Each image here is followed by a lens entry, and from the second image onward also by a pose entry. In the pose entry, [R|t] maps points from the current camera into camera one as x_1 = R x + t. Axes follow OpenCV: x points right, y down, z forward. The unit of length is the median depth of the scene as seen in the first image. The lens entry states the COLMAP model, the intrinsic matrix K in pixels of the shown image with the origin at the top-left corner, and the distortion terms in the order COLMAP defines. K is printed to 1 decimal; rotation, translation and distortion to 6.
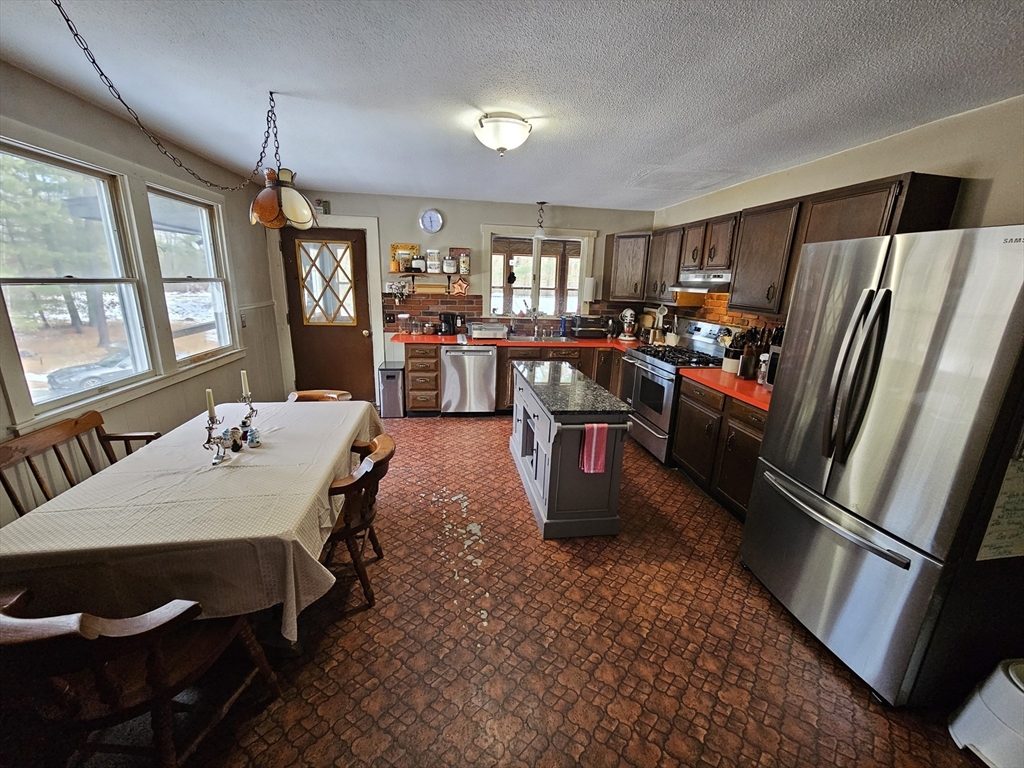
lens RADIAL K [[418.9, 0, 509.6], [0, 418.9, 391.7], [0, 0, 1]] dist [-0.004485, 0.001183]
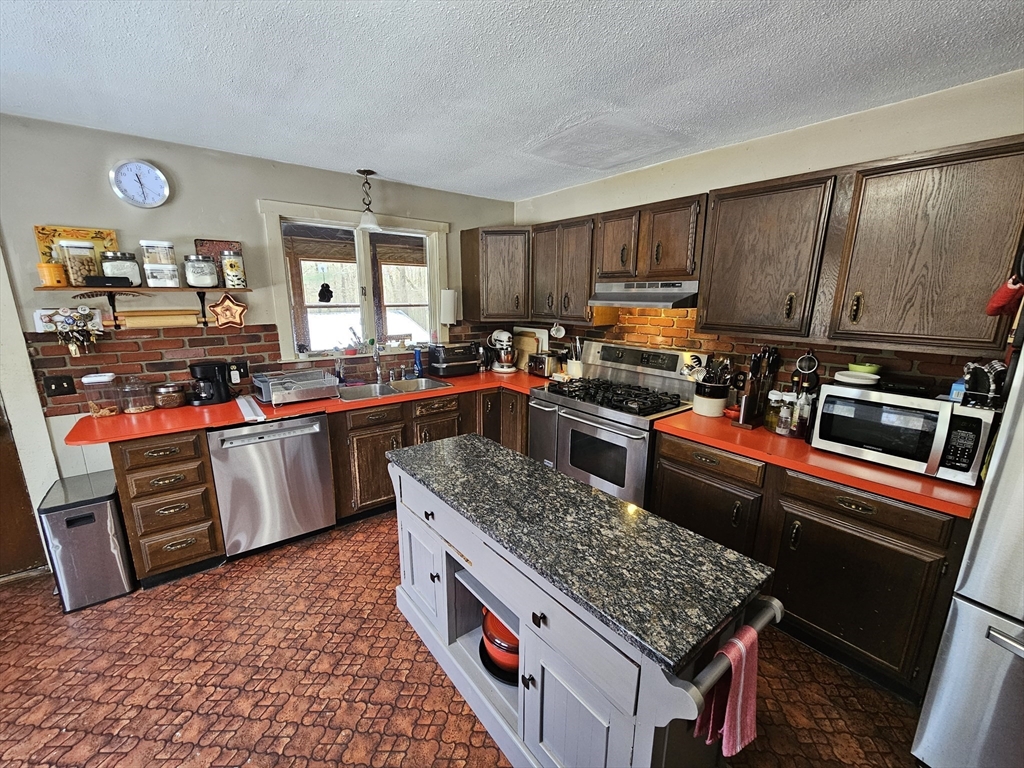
lens RADIAL K [[418.9, 0, 514.1], [0, 418.9, 391.0], [0, 0, 1]] dist [-0.004485, 0.001183]
pose [[0.863763, -0.136736, 0.484992, -0.078454], [0.149365, 0.988700, 0.012733, -0.103979], [-0.481253, 0.061443, 0.874426, 0.366665]]
